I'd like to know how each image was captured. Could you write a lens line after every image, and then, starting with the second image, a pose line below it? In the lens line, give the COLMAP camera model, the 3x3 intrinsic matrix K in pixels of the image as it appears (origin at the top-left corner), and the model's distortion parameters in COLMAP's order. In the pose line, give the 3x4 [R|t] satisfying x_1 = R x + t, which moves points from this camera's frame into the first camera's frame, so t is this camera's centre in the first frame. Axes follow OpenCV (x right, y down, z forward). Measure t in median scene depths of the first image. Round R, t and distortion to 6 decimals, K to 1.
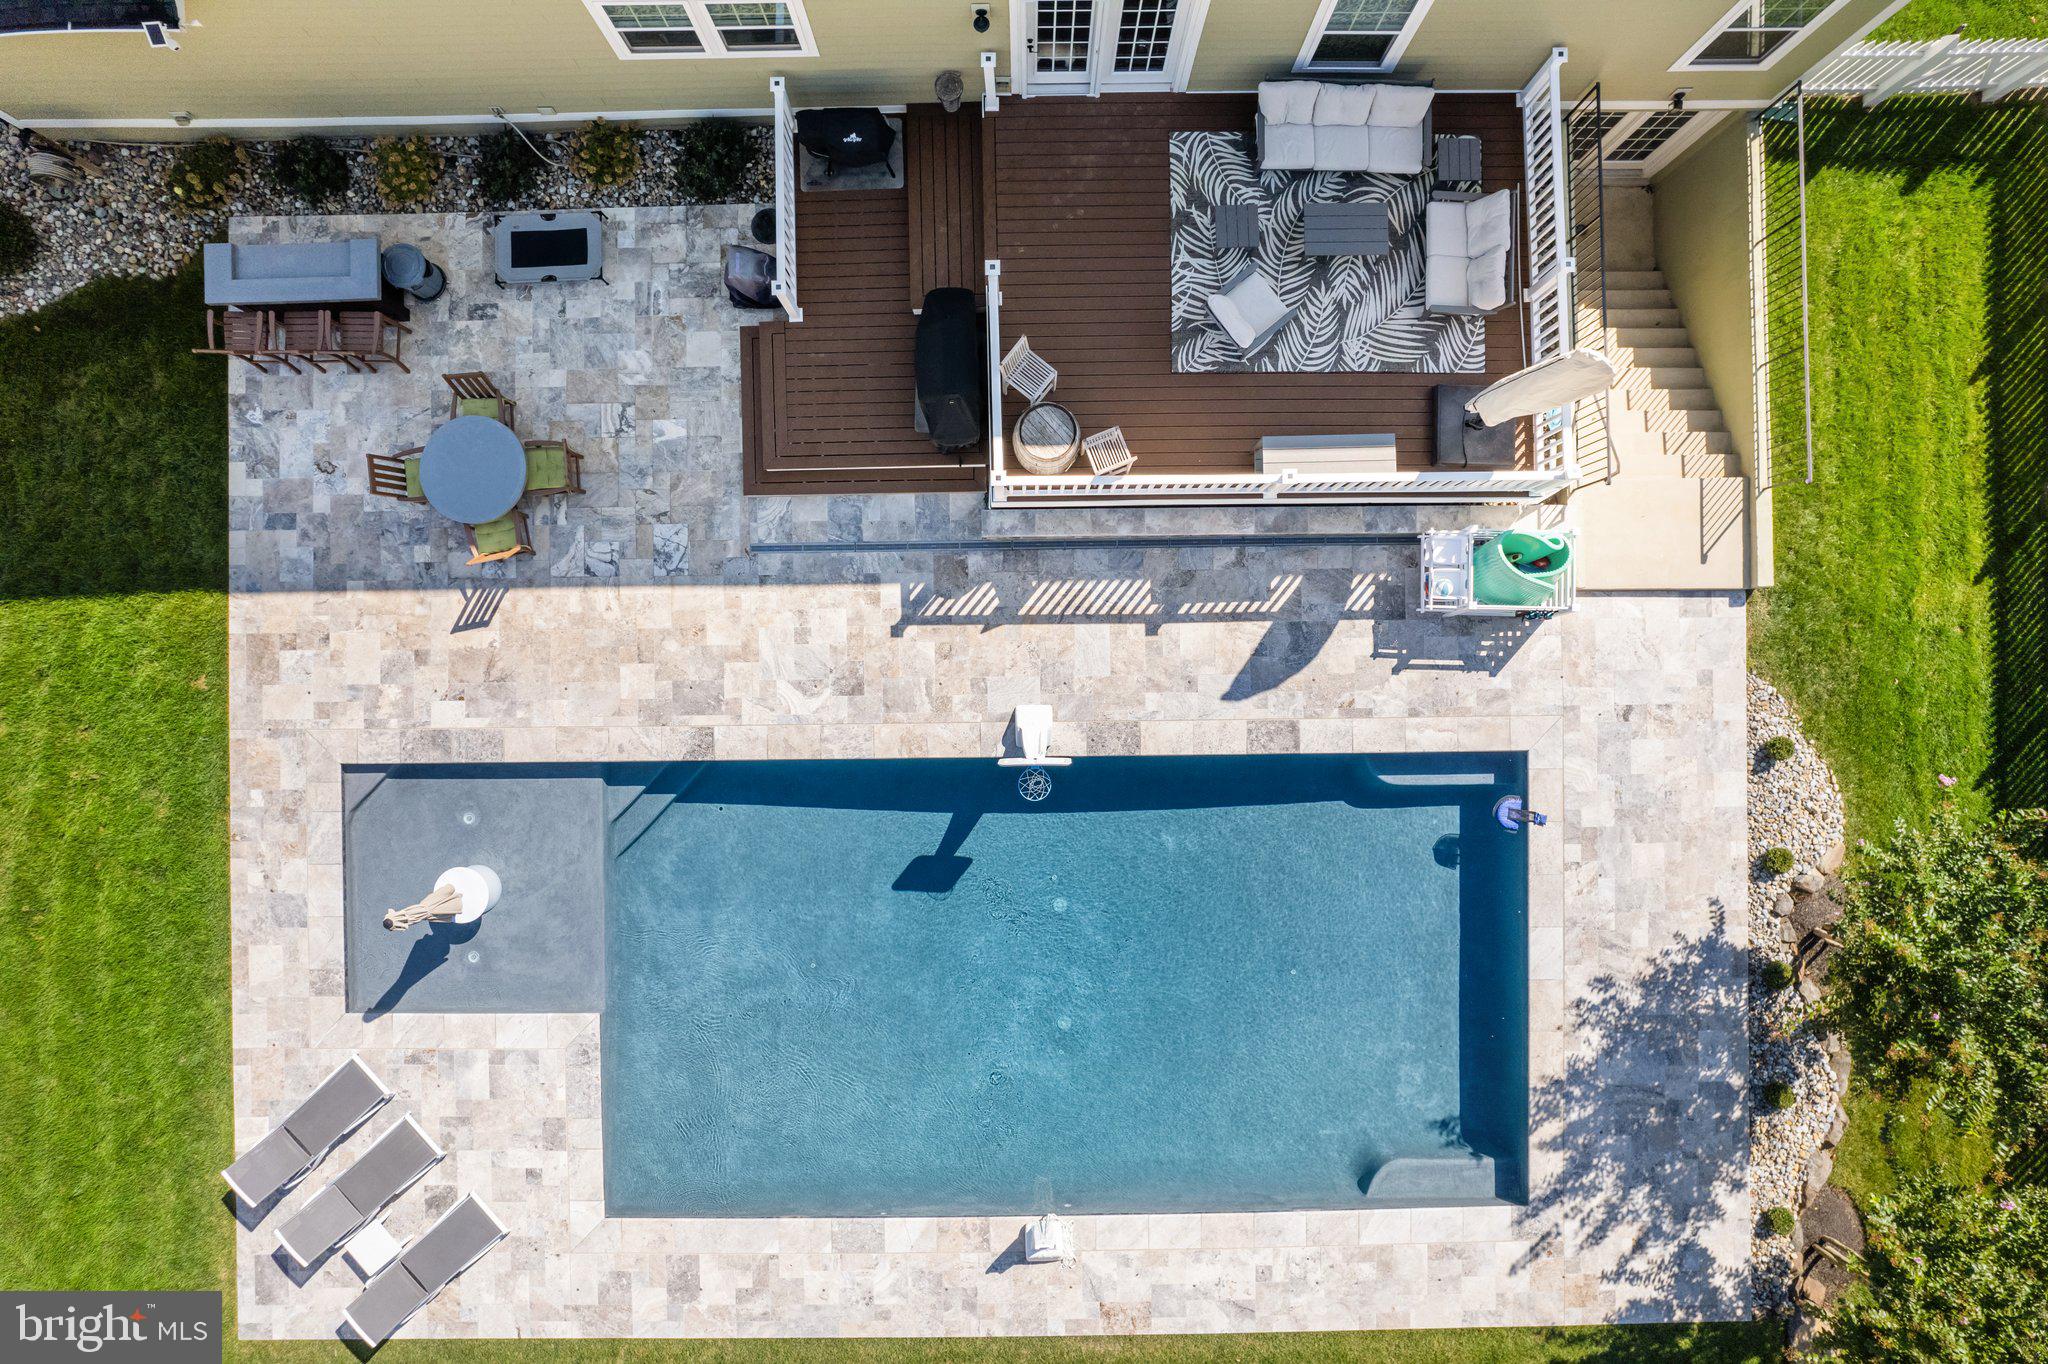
lens RADIAL K [[1316.5, 0, 1024.0], [0, 1316.5, 682.0], [0, 0, 1]] dist [-0.035926, 0.001098]
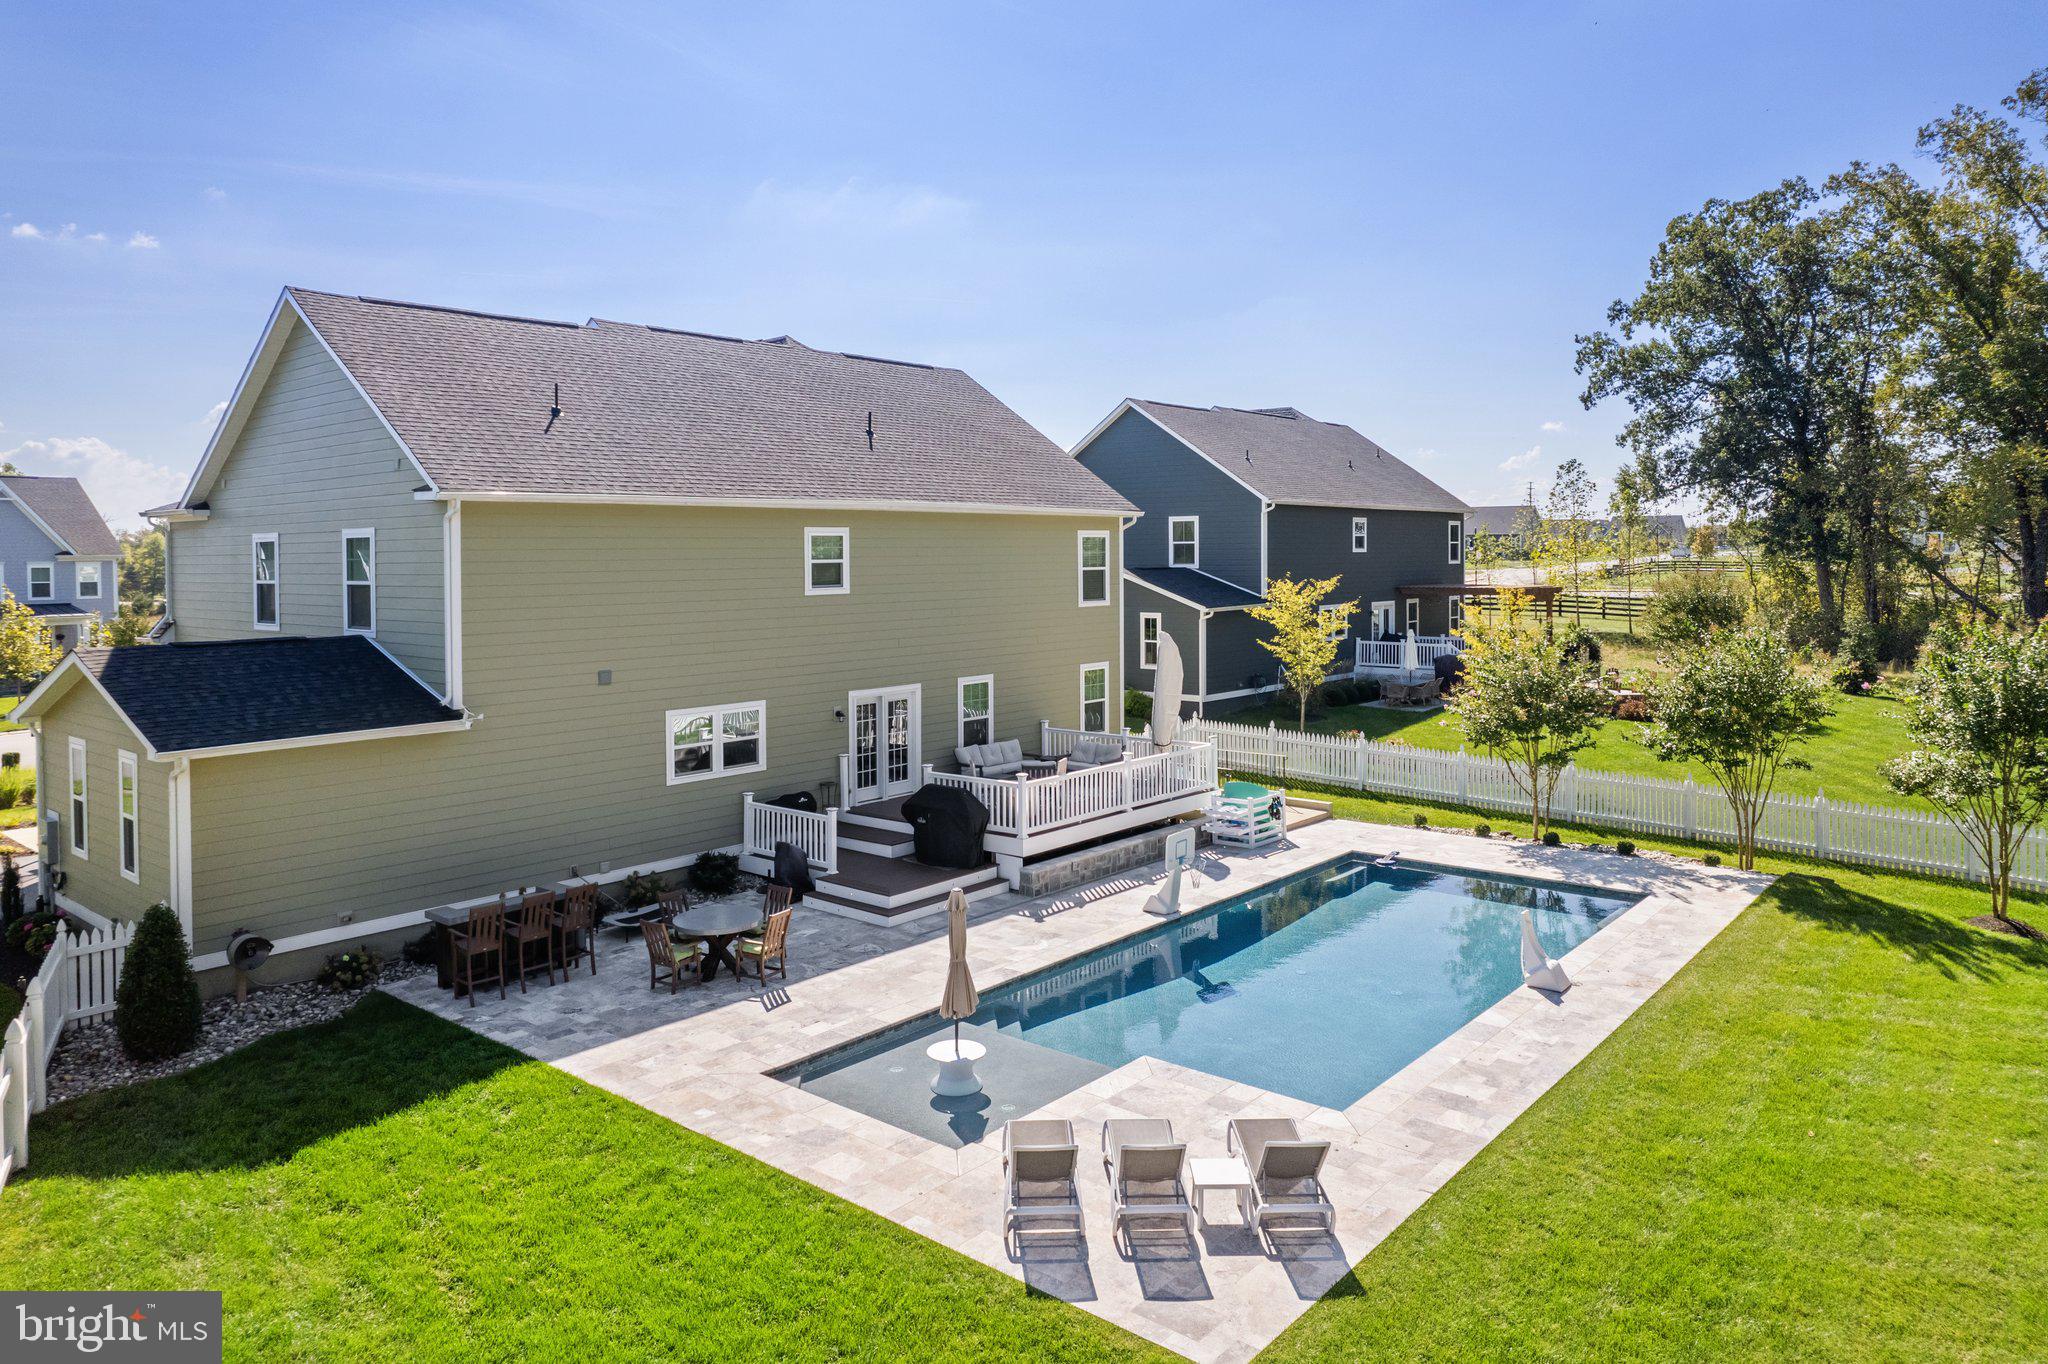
lens RADIAL K [[1349.4, 0, 1031.5], [0, 1349.4, 586.6], [0, 0, 1]] dist [-0.064045, 0.069327]
pose [[0.654304, -0.018685, 0.756000, -1.111273], [0.756228, 0.013270, -0.654173, 0.825783], [0.002191, 0.999737, 0.022813, 0.635034]]
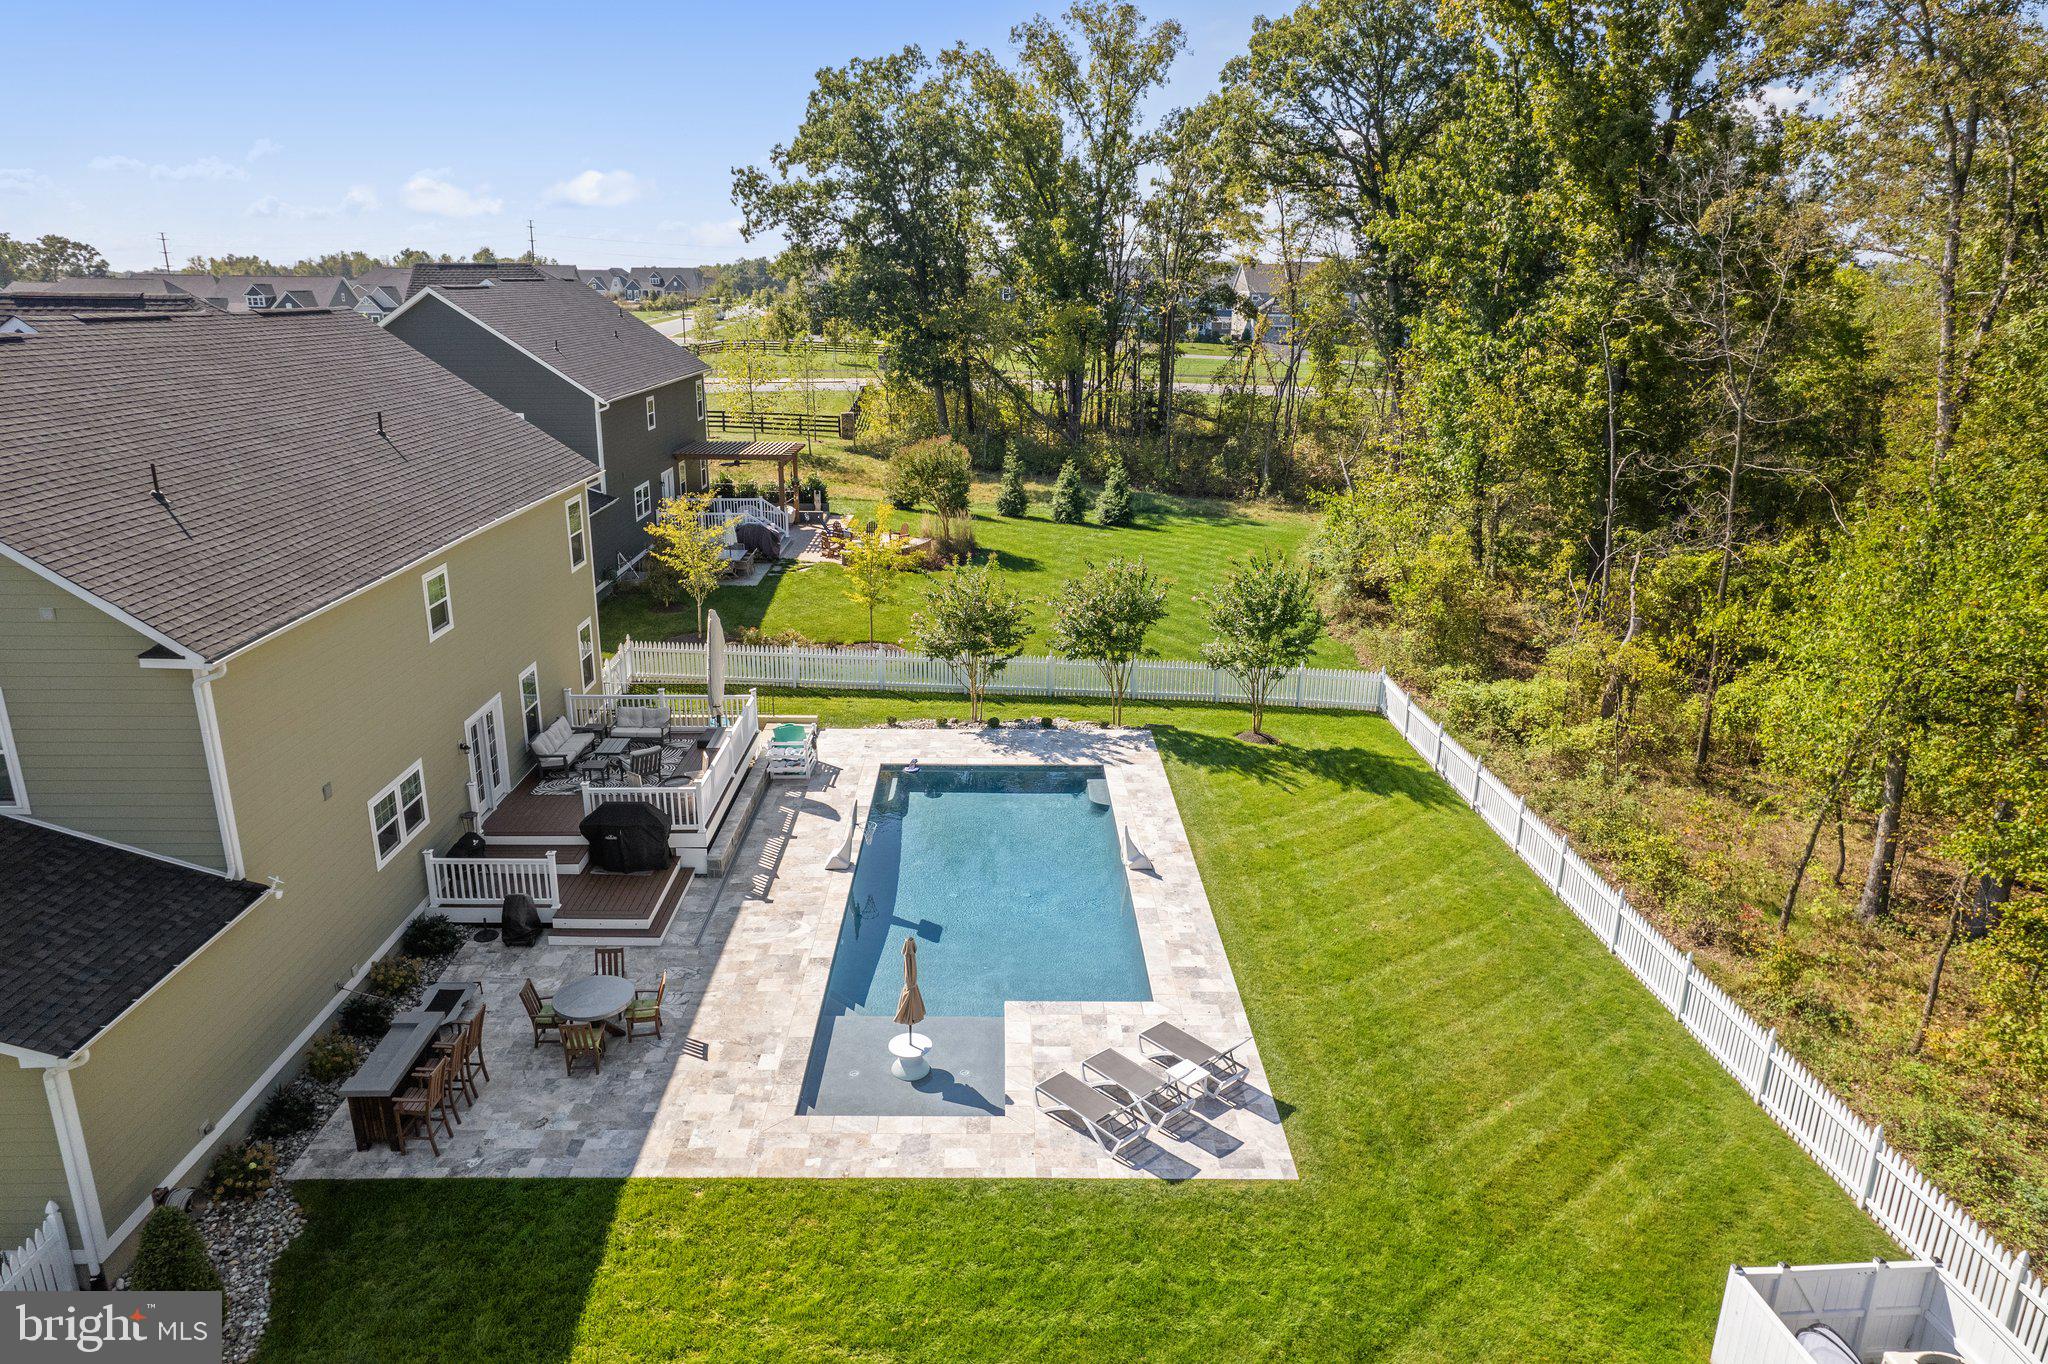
lens RADIAL K [[1316.5, 0, 1024.0], [0, 1316.5, 682.0], [0, 0, 1]] dist [-0.035926, 0.001098]
pose [[-0.002132, -0.288520, 0.957471, -1.559768], [0.999933, 0.010279, 0.005324, 0.262048], [-0.011378, 0.957419, 0.288479, 0.274253]]
